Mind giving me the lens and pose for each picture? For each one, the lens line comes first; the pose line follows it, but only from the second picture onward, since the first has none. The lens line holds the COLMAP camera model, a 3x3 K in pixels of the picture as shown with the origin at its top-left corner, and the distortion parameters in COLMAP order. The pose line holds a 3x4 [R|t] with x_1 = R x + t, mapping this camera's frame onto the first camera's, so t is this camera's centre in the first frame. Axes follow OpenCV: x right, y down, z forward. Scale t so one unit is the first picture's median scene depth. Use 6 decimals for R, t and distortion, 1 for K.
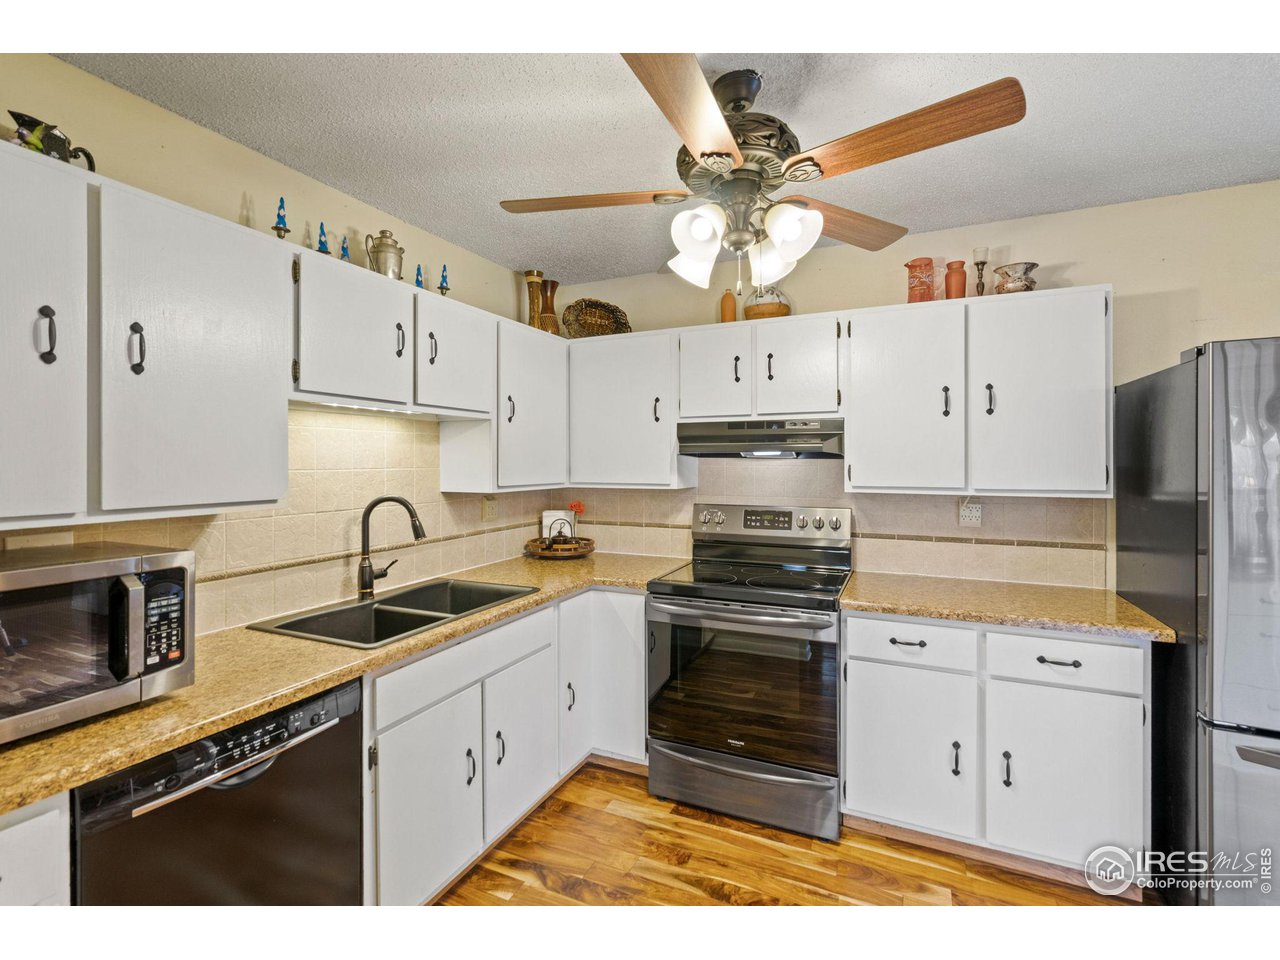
lens RADIAL K [[585.1, 0, 640.8], [0, 585.1, 462.0], [0, 0, 1]] dist [-0.001212, -0.000306]
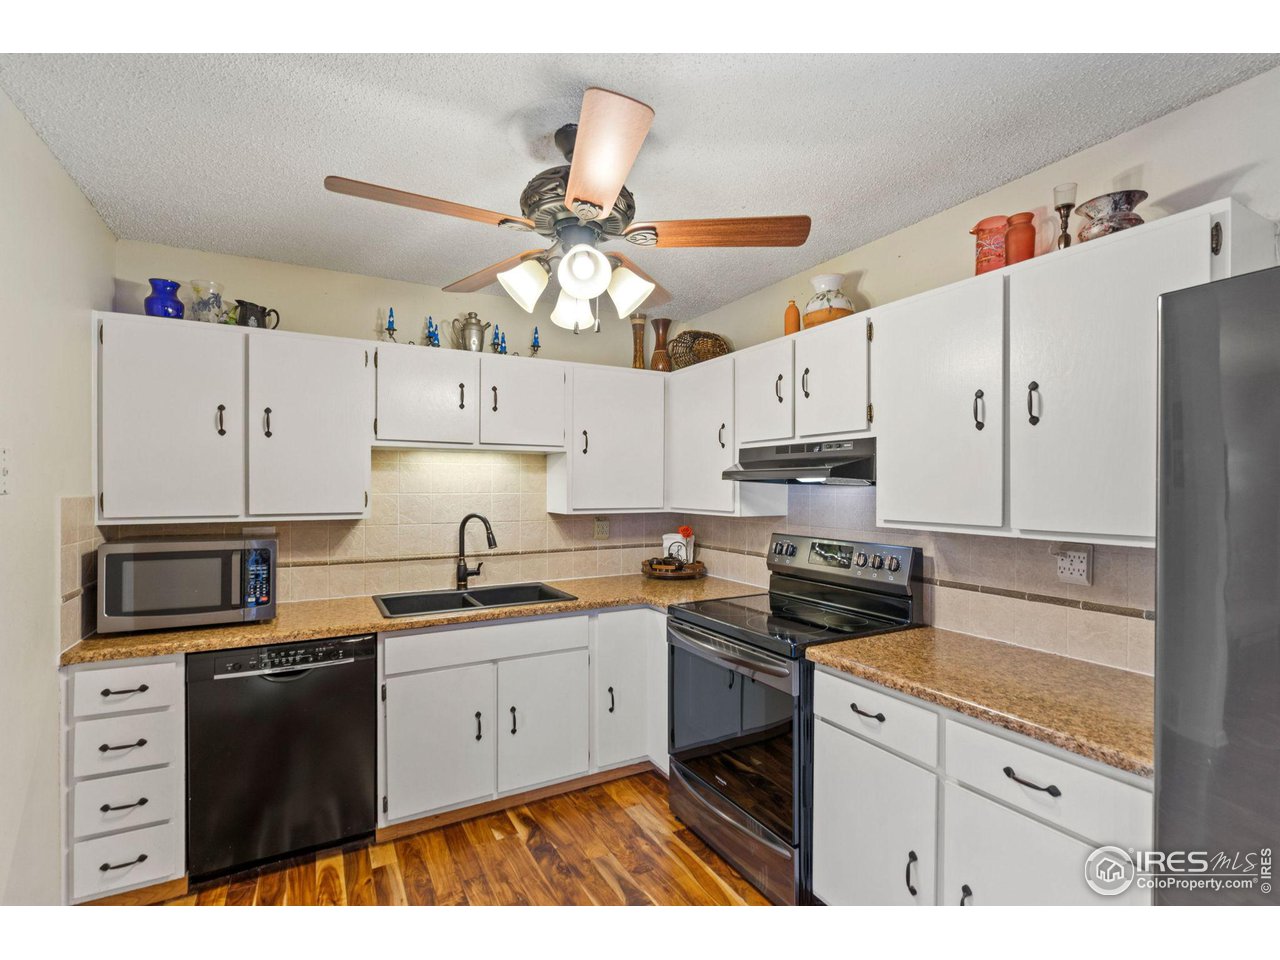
lens RADIAL K [[599.1, 0, 640.0], [0, 599.1, 488.6], [0, 0, 1]] dist [0.000259, 0.000066]
pose [[0.803315, 0.005647, -0.595528, 0.638355], [-0.003016, 0.999981, 0.005414, -0.006300], [0.595547, -0.002553, 0.803316, 0.129159]]
